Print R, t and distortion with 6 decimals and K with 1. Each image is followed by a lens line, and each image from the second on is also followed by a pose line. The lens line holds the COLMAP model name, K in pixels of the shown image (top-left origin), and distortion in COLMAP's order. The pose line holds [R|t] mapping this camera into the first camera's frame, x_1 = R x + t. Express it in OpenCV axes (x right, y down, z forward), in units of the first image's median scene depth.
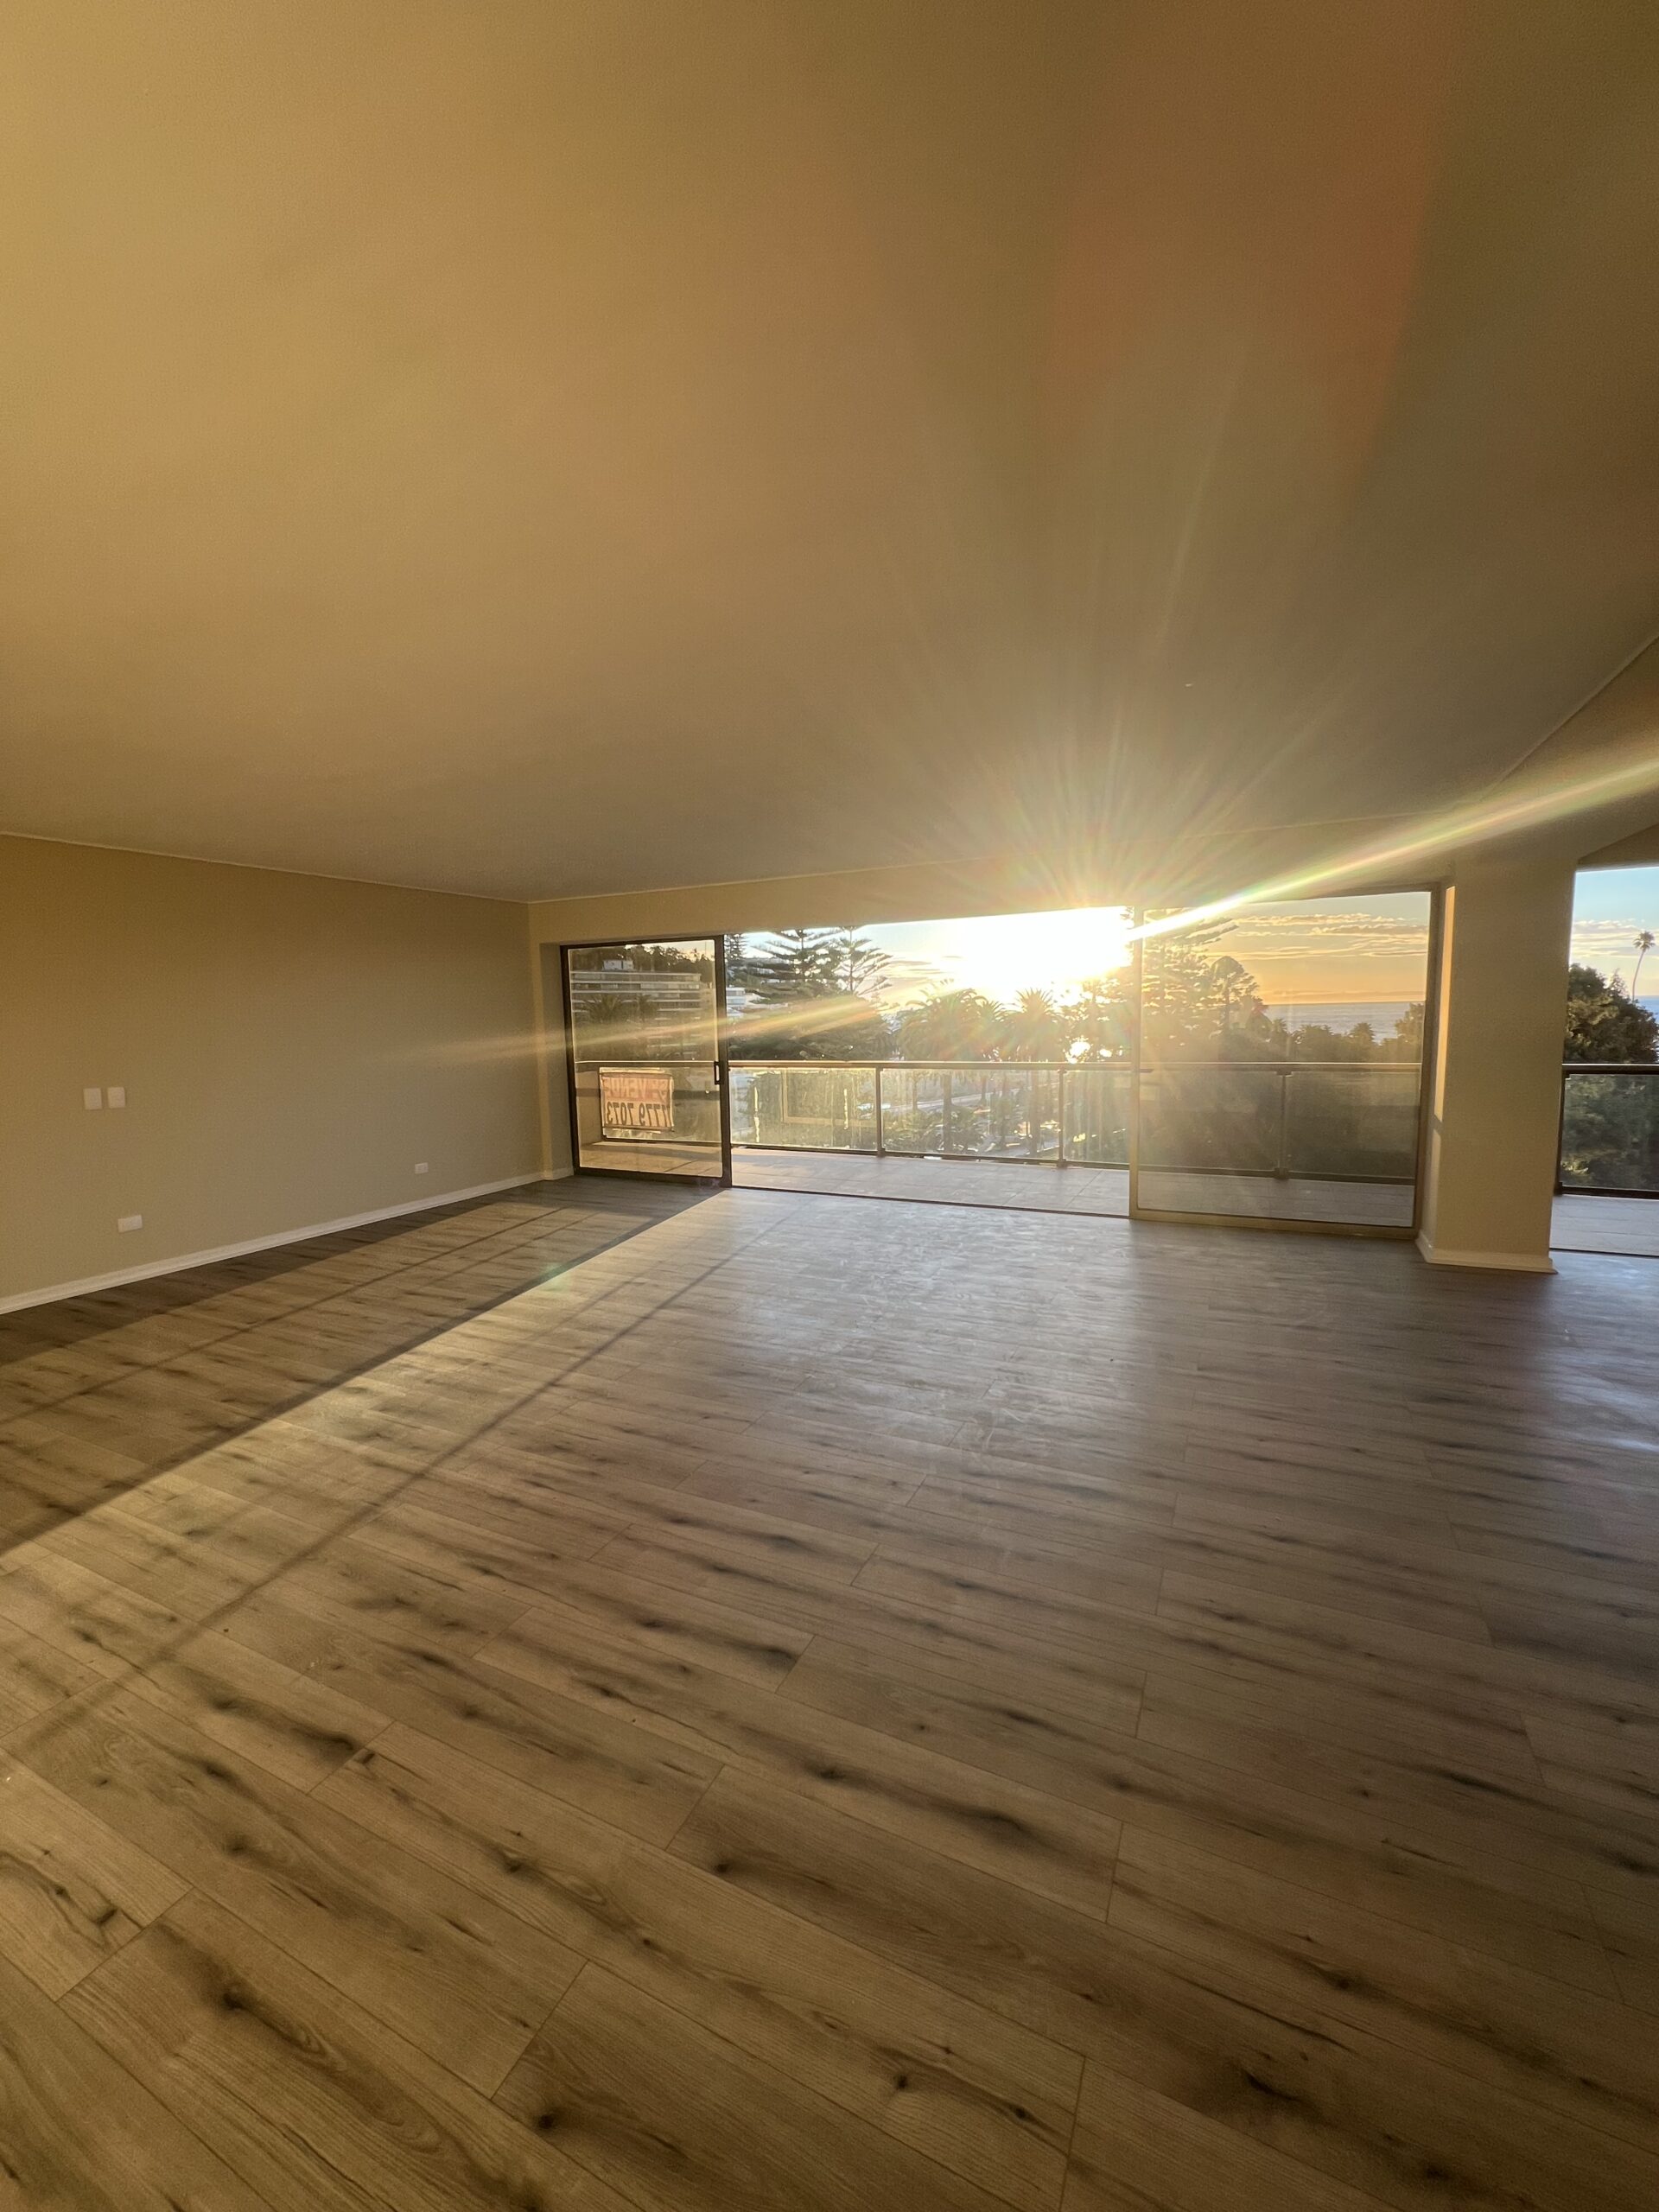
lens RADIAL K [[879.2, 0, 825.6], [0, 879.2, 1128.0], [0, 0, 1]] dist [-0.001270, 0.000573]
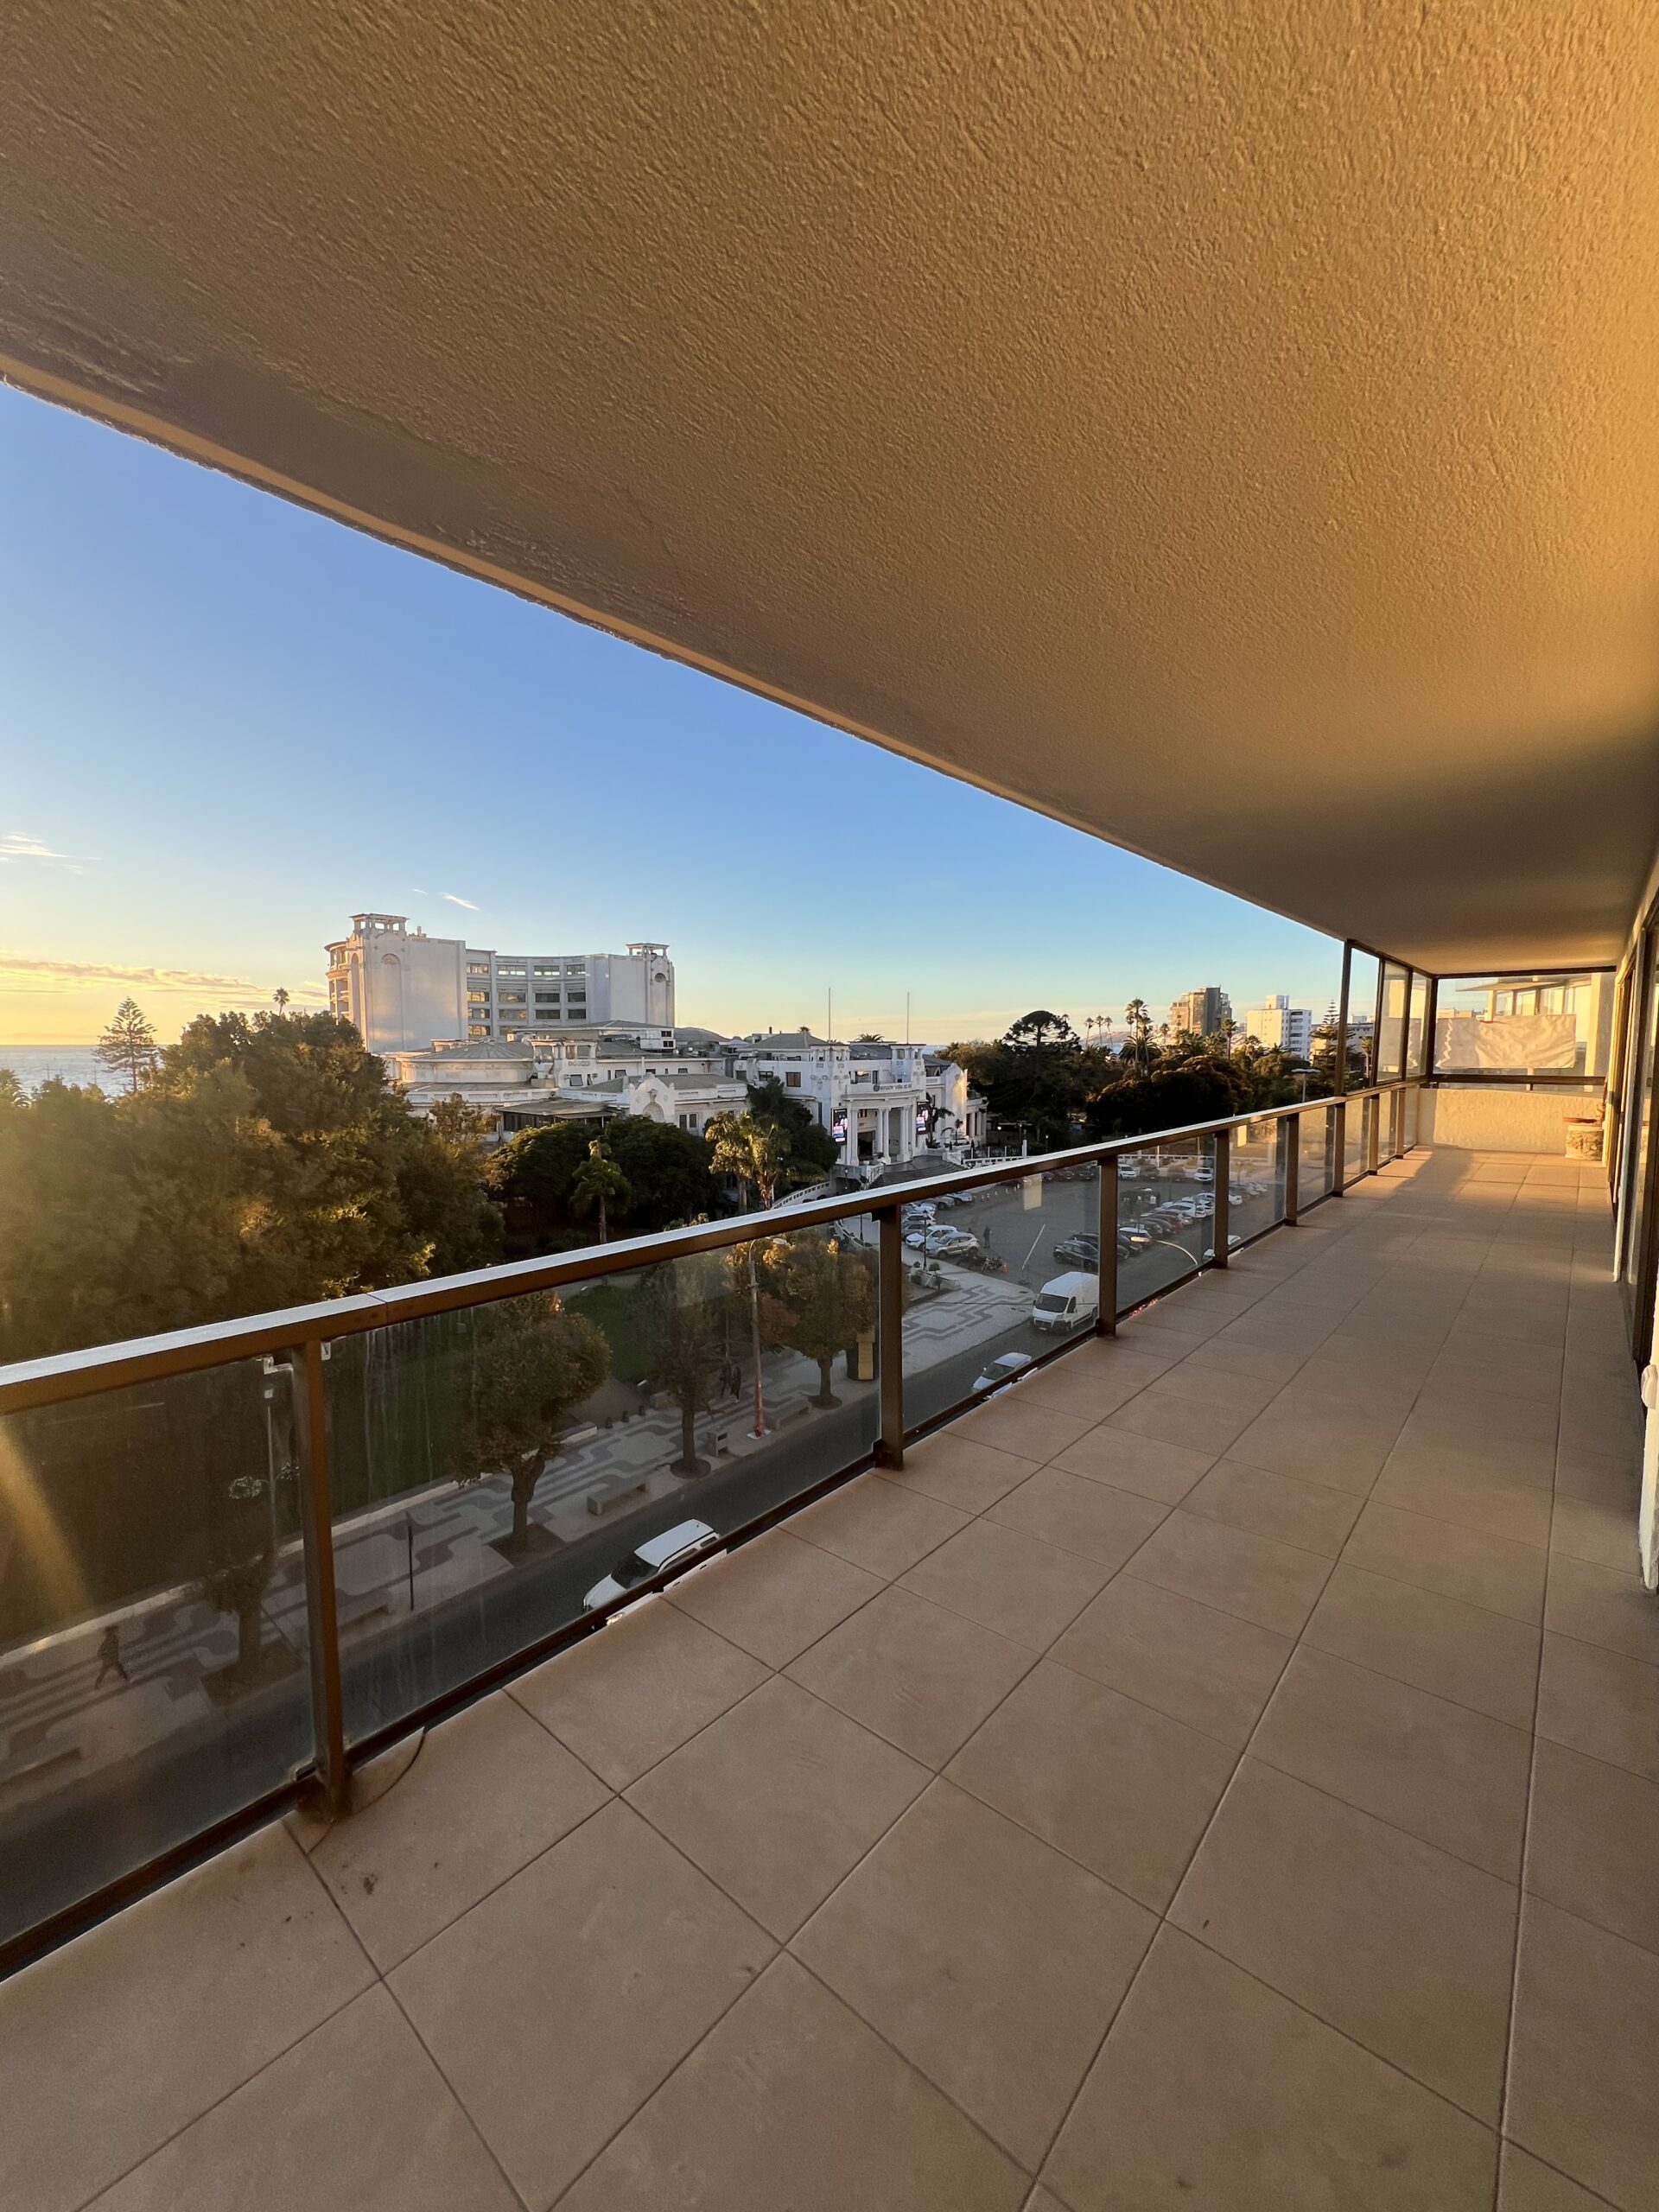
lens RADIAL K [[879.2, 0, 821.6], [0, 879.2, 1115.4], [0, 0, 1]] dist [-0.001270, 0.000573]
pose [[0.259249, -0.055337, 0.964224, 0.015593], [0.118119, 0.992679, 0.025212, -0.016067], [-0.958560, 0.107357, 0.263888, 0.119929]]
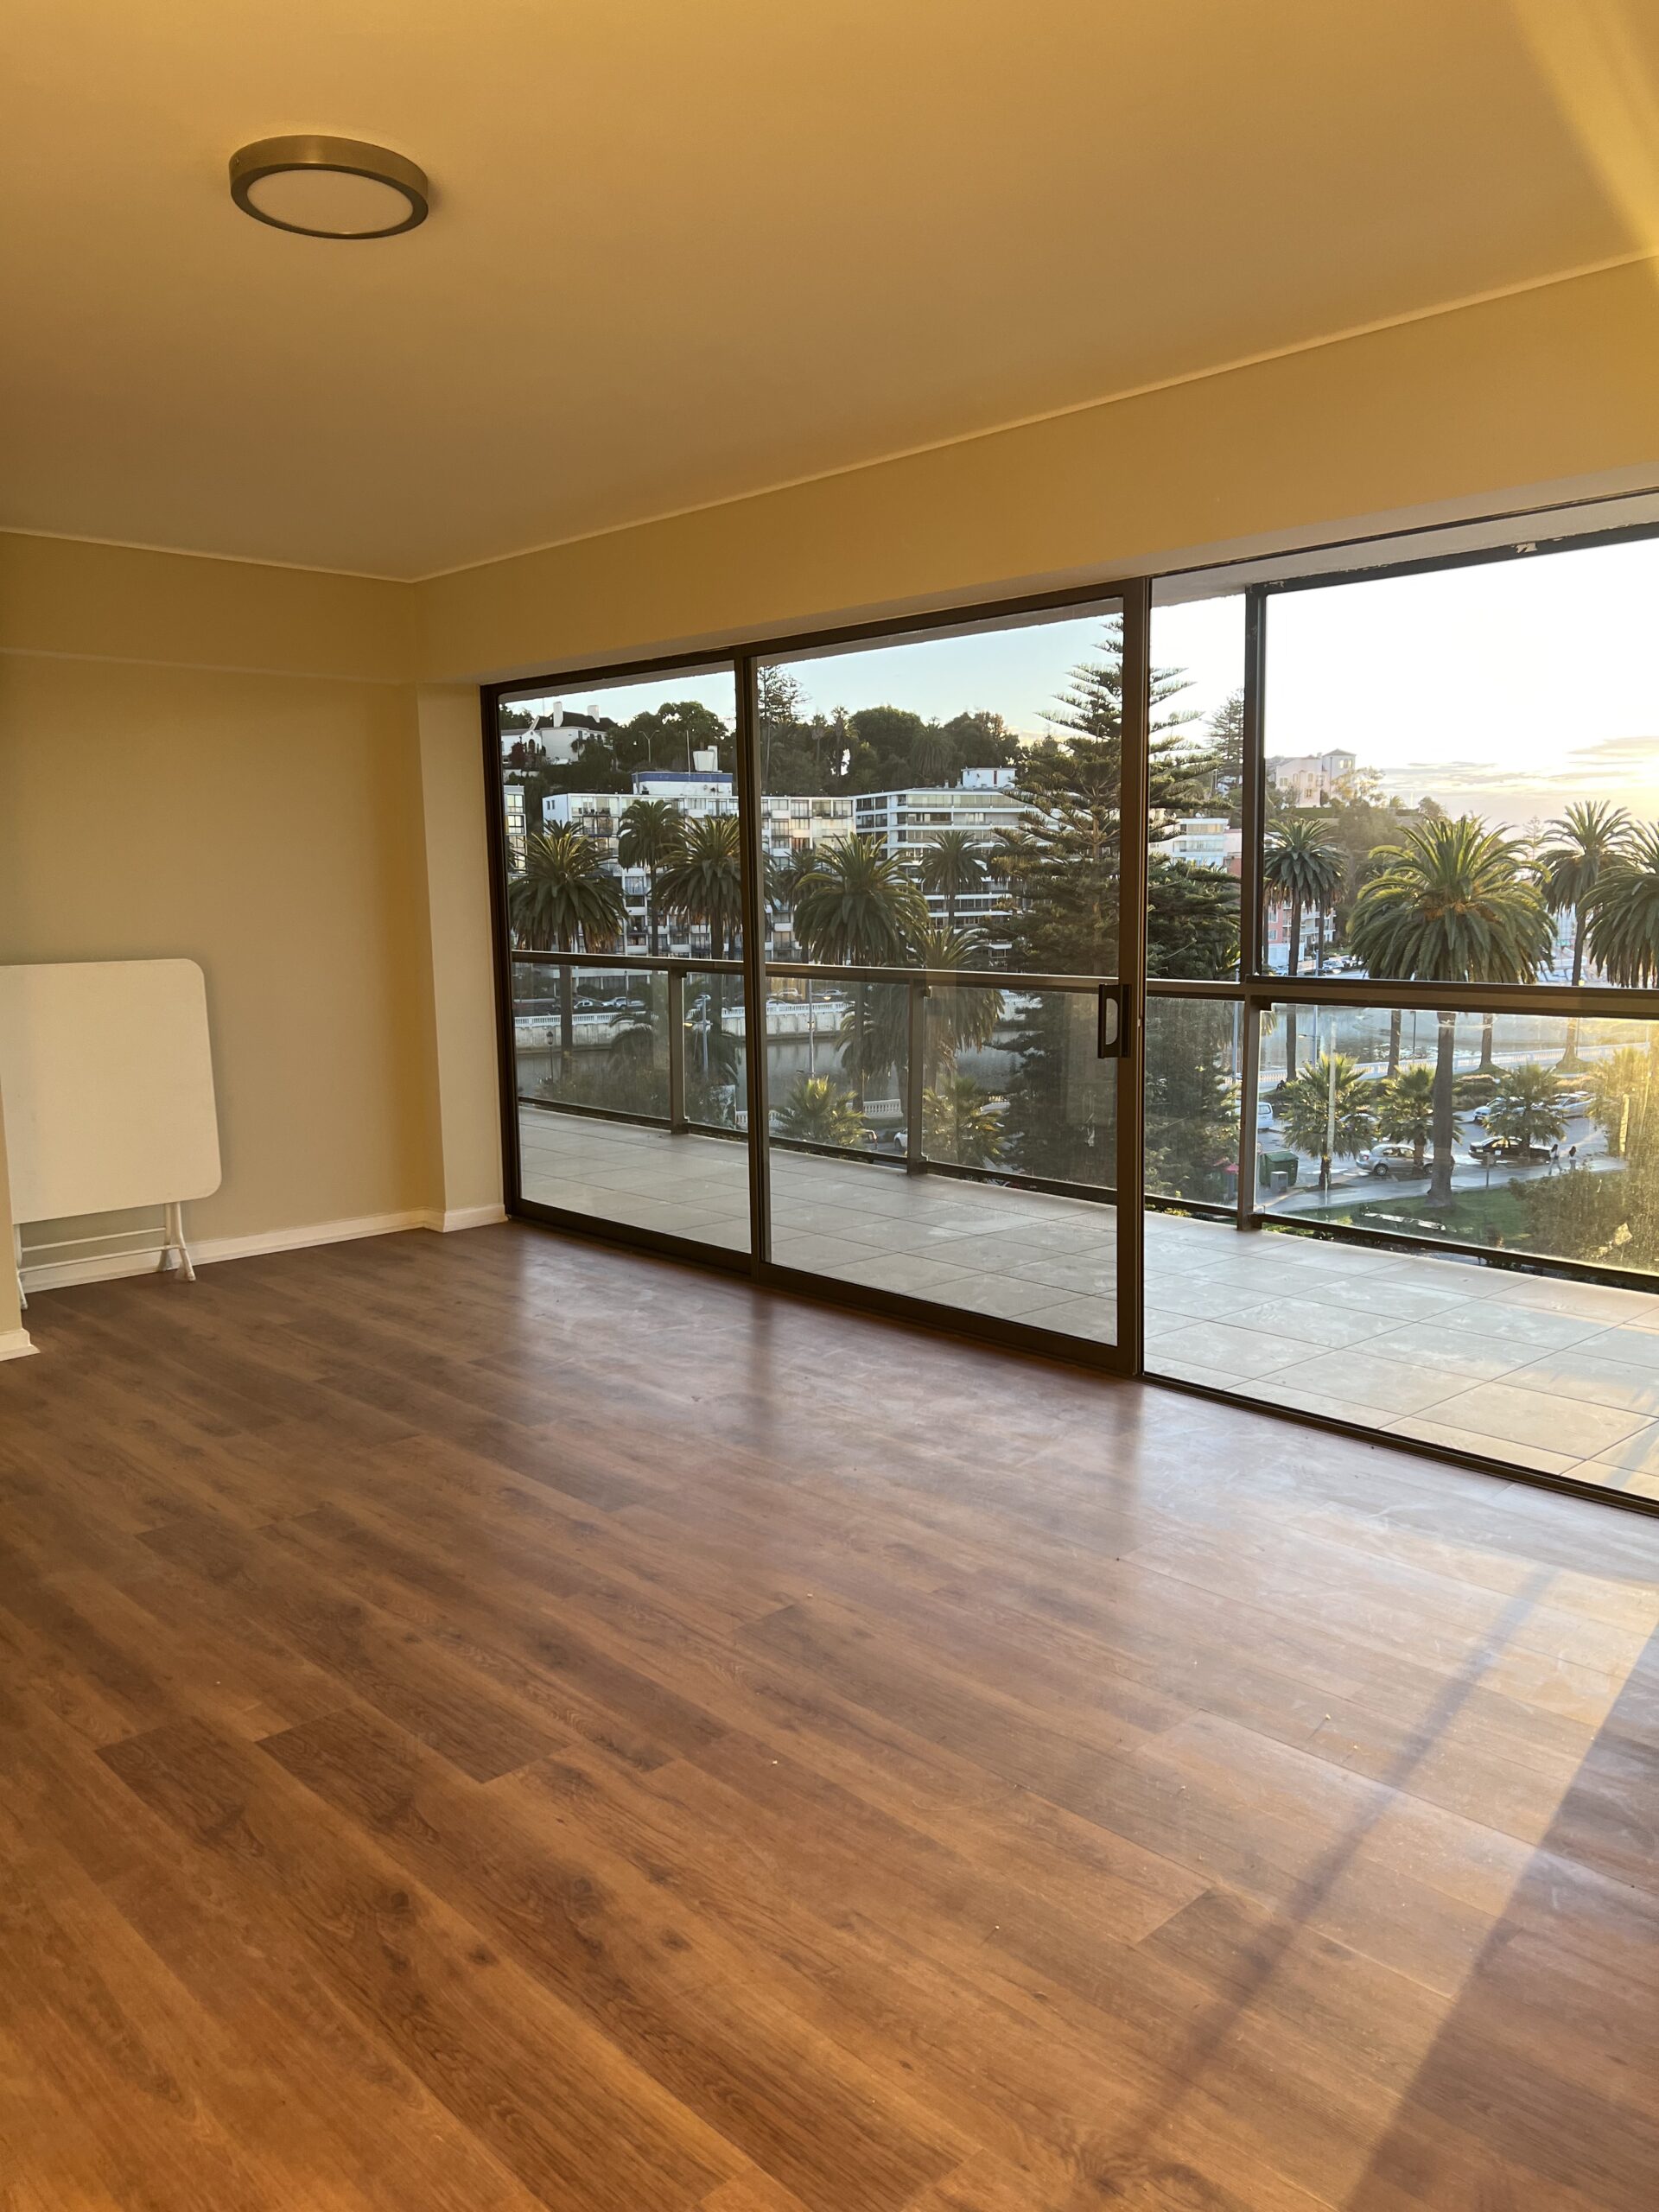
lens RADIAL K [[1654.6, 0, 843.7], [0, 1654.6, 1118.0], [0, 0, 1]] dist [0.068863, -0.078580]
pose [[0.938287, 0.062437, -0.340176, 0.195237], [-0.055376, 0.998002, 0.030436, 0.001668], [0.341396, -0.009720, 0.939869, -0.038458]]
